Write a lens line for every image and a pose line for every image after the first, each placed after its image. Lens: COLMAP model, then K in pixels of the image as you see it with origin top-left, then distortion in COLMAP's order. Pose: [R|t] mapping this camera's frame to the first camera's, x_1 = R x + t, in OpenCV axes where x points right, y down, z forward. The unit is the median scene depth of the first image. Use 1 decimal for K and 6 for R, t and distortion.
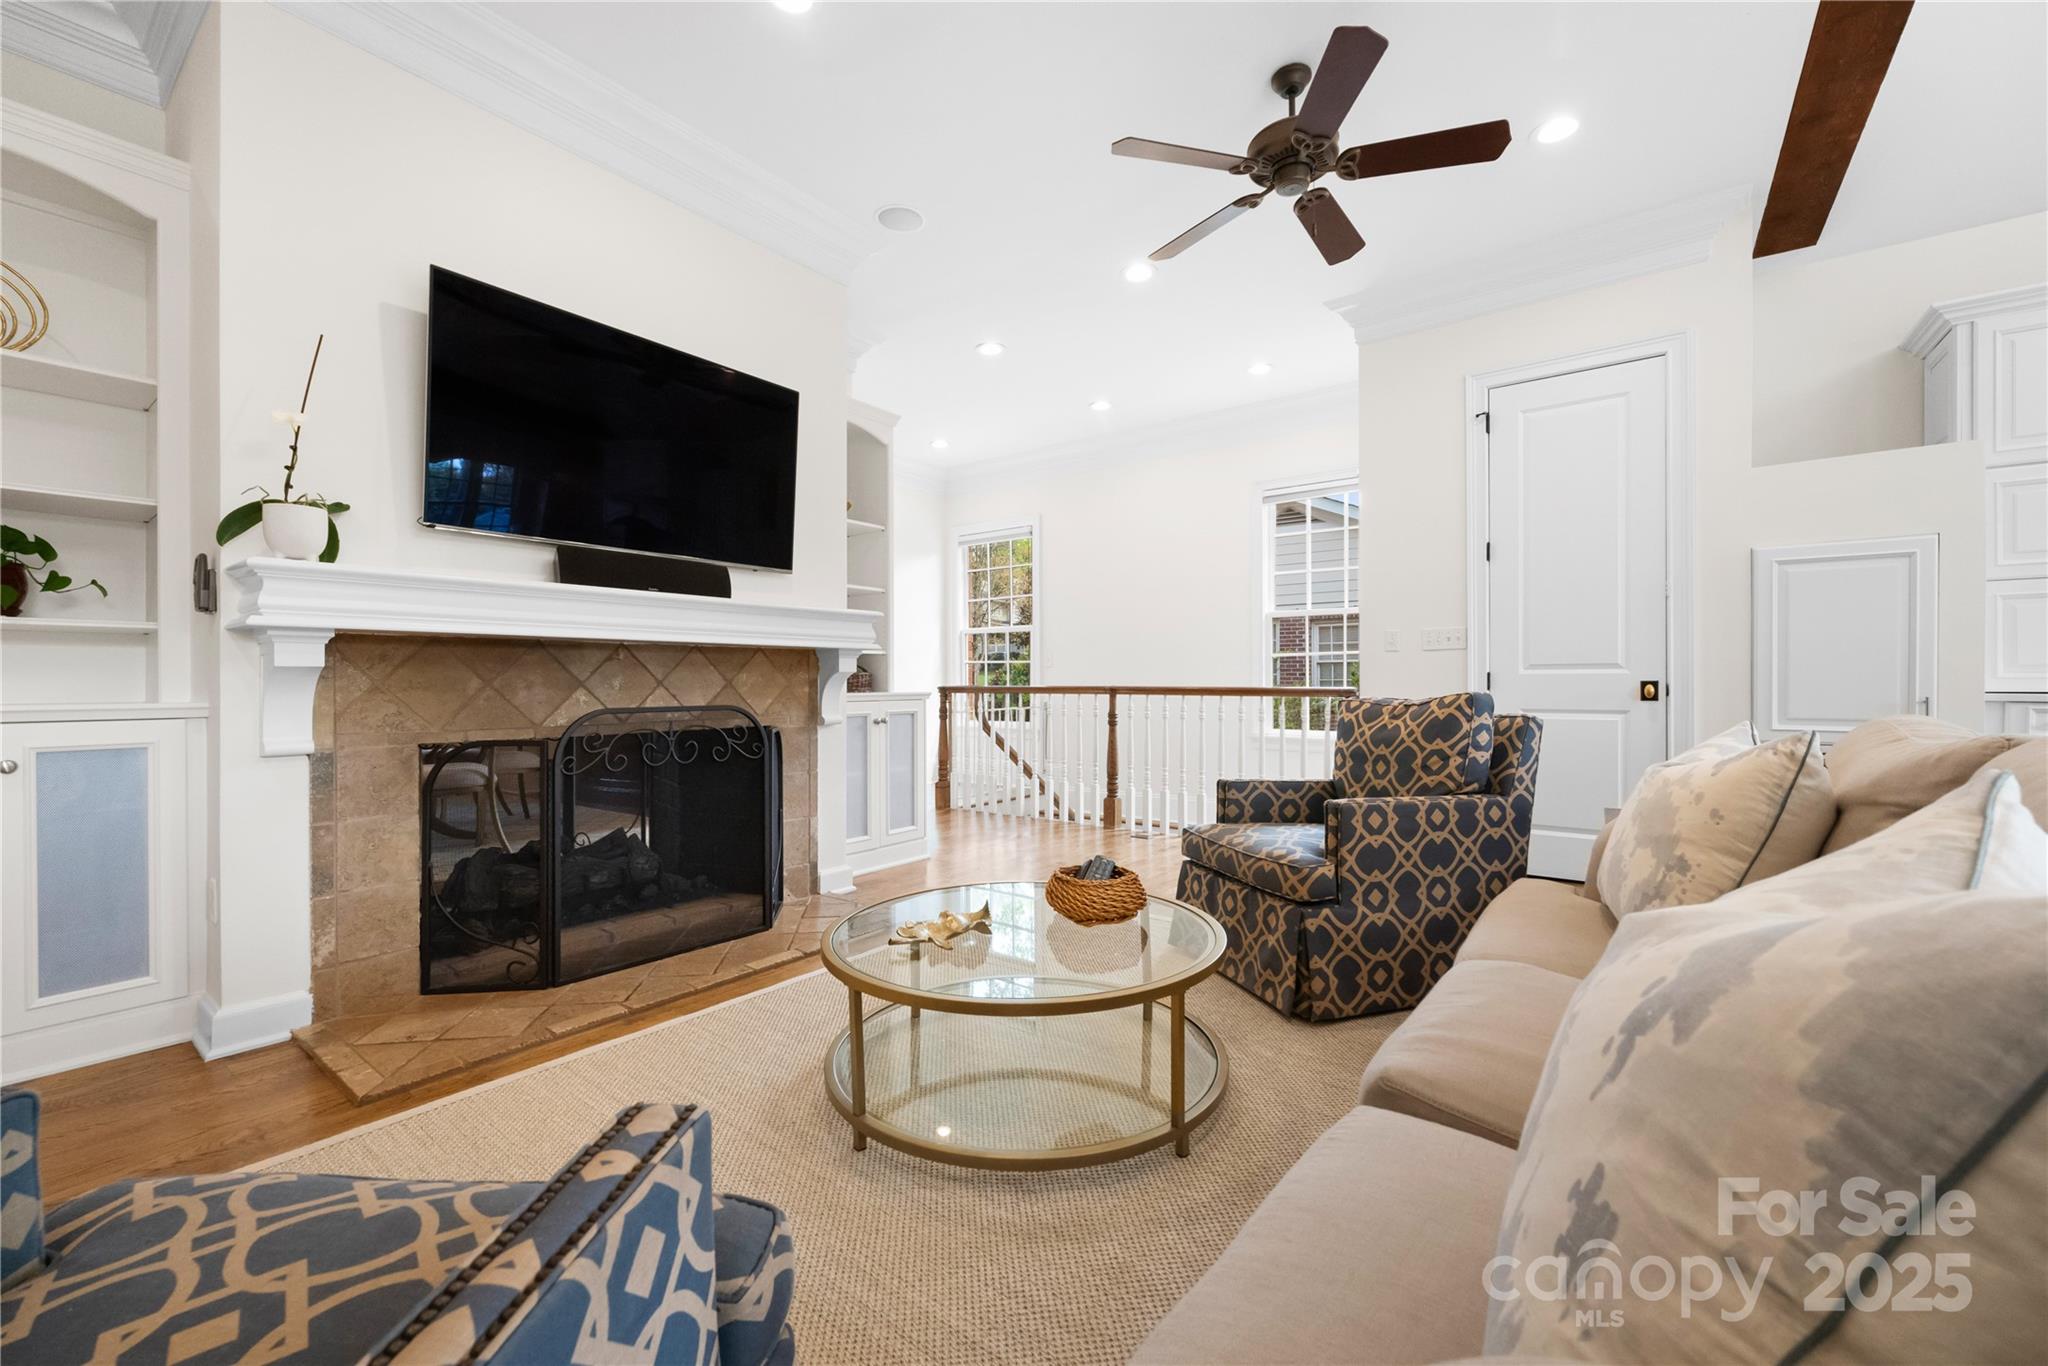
lens RADIAL K [[830.7, 0, 1024.0], [0, 830.7, 683.0], [0, 0, 1]] dist [-0.000567, 0.000026]
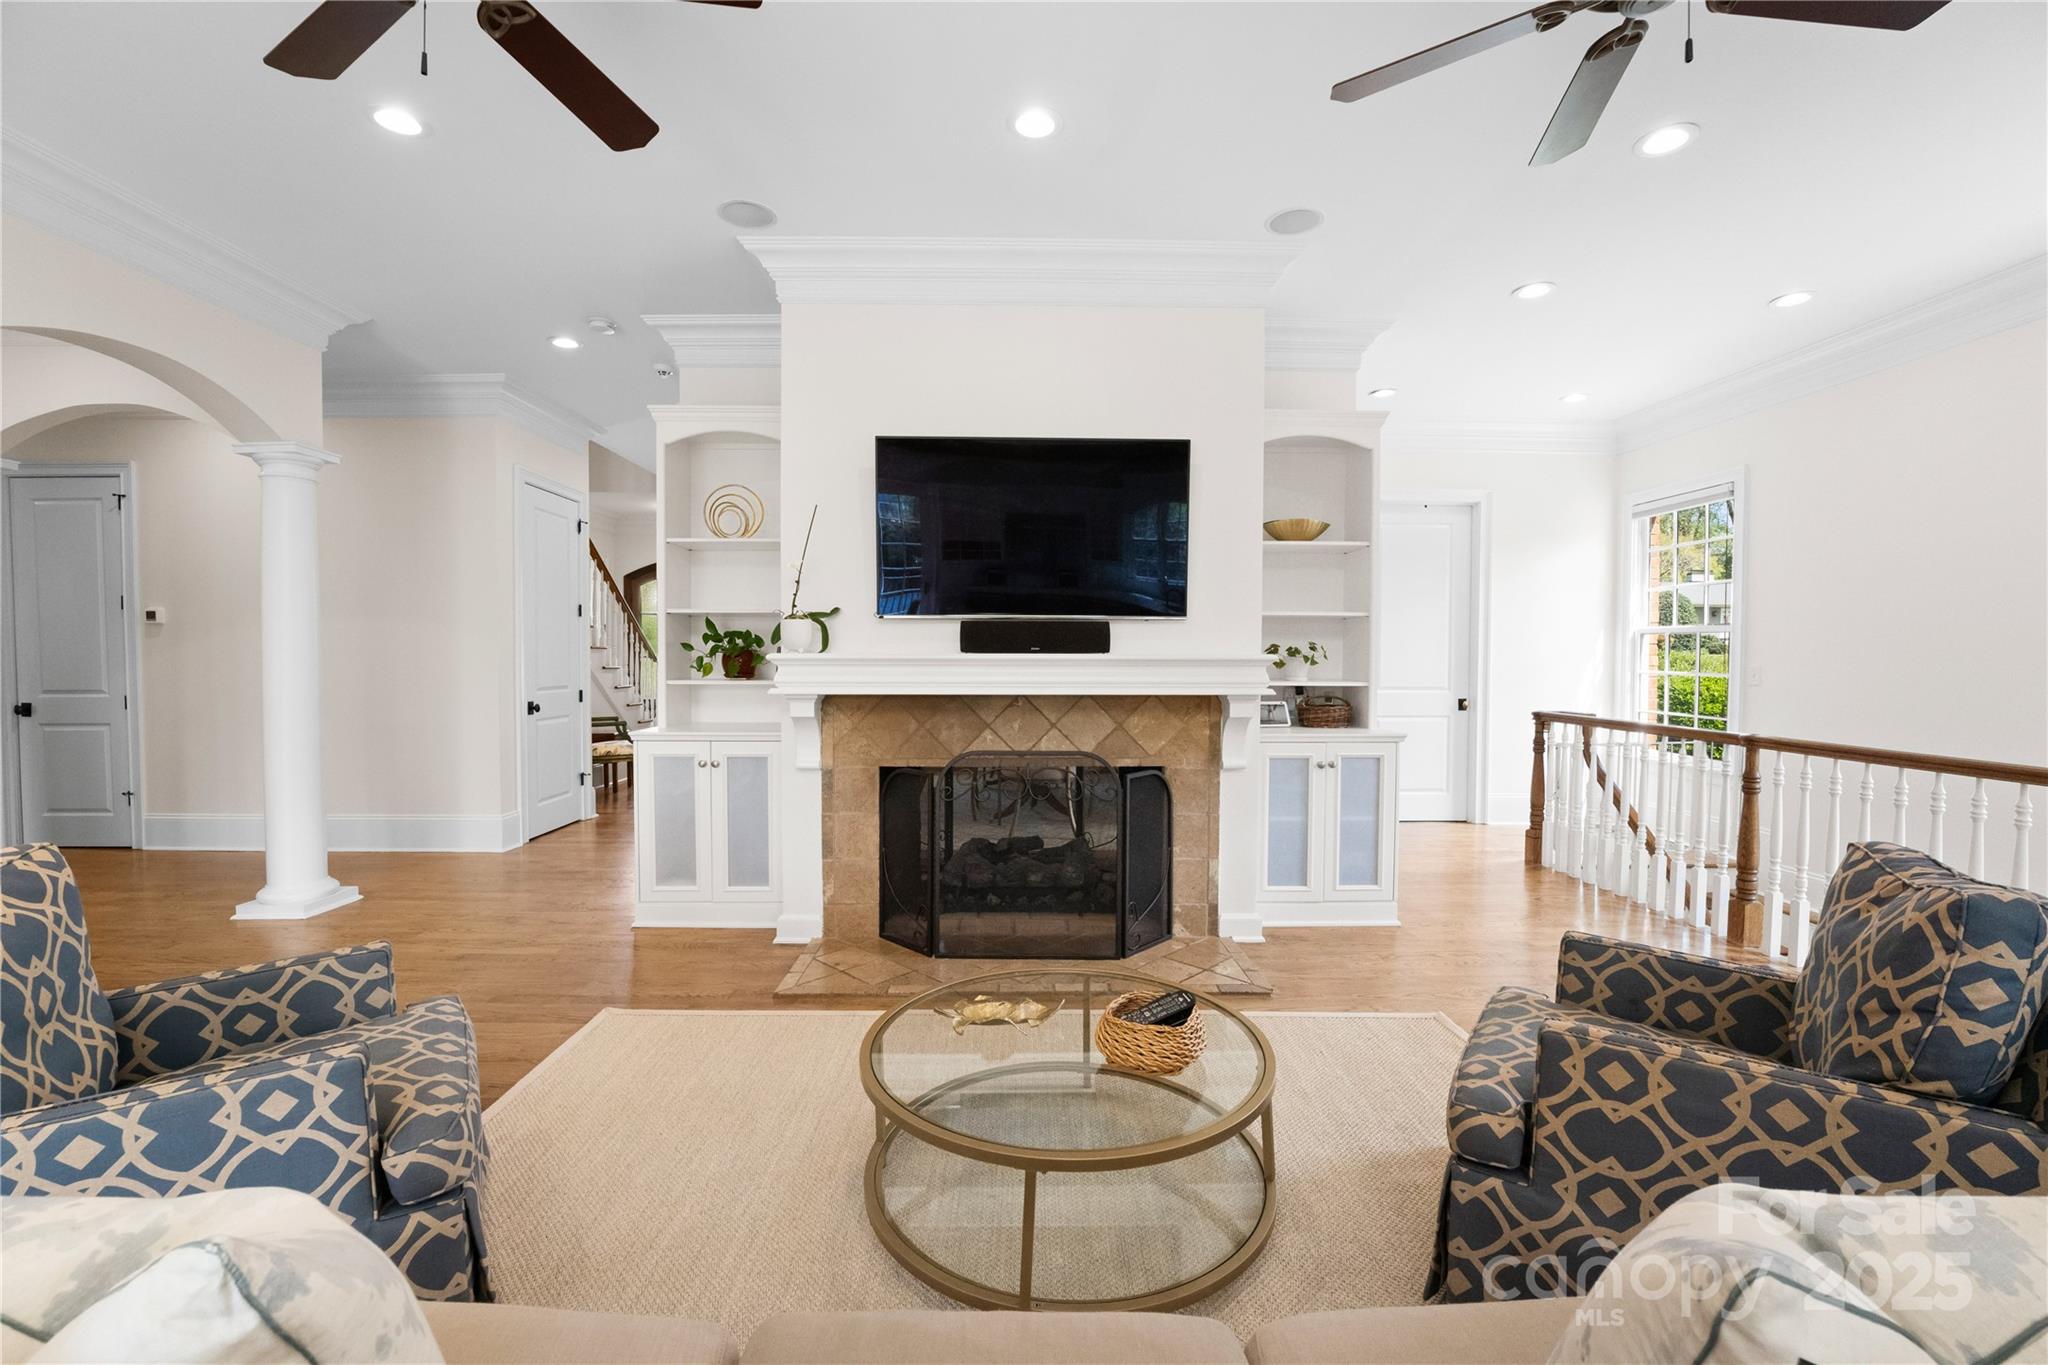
lens RADIAL K [[841.7, 0, 1016.7], [0, 841.7, 679.9], [0, 0, 1]] dist [-0.022914, 0.001003]
pose [[0.615833, 0.027835, -0.787385, 0.488632], [-0.005729, 0.999508, 0.030853, -0.105788], [0.787856, -0.014490, 0.615690, 0.239736]]
